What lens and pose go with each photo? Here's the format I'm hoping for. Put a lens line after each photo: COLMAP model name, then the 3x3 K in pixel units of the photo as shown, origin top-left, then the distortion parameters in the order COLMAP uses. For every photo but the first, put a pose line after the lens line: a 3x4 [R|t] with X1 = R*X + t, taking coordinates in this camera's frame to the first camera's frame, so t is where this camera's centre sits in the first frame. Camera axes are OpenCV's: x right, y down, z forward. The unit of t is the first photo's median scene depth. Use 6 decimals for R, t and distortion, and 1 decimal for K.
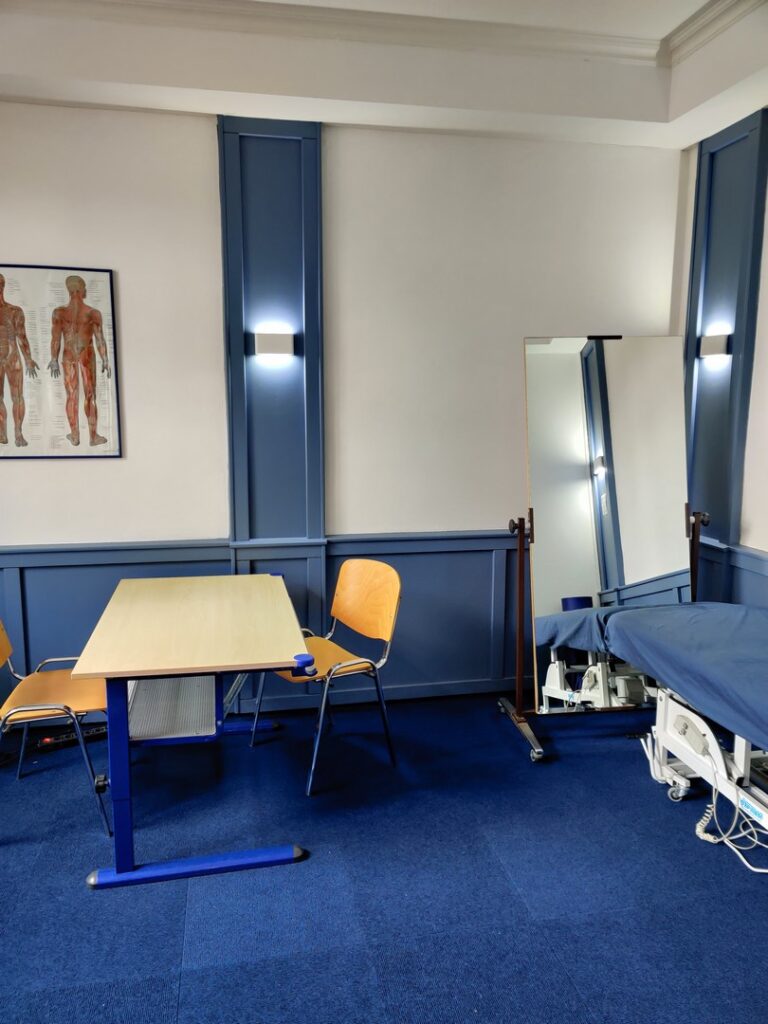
lens RADIAL K [[782.1, 0, 380.9], [0, 782.1, 505.7], [0, 0, 1]] dist [0.035657, -0.020954]
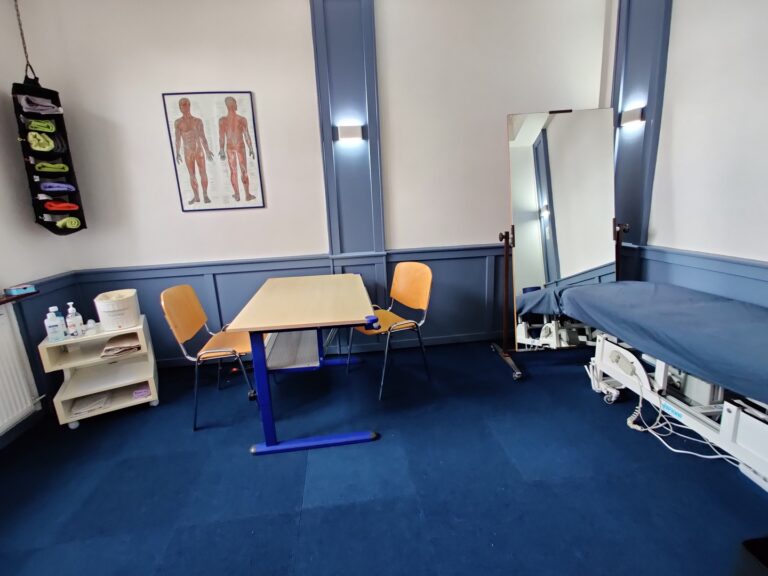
lens RADIAL K [[386.4, 0, 382.4], [0, 386.4, 291.6], [0, 0, 1]] dist [-0.013410, 0.013237]
pose [[0.995348, -0.027030, -0.092480, -0.003383], [0.035845, 0.994829, 0.095026, 0.052399], [0.089433, -0.097899, 0.991170, 0.184406]]
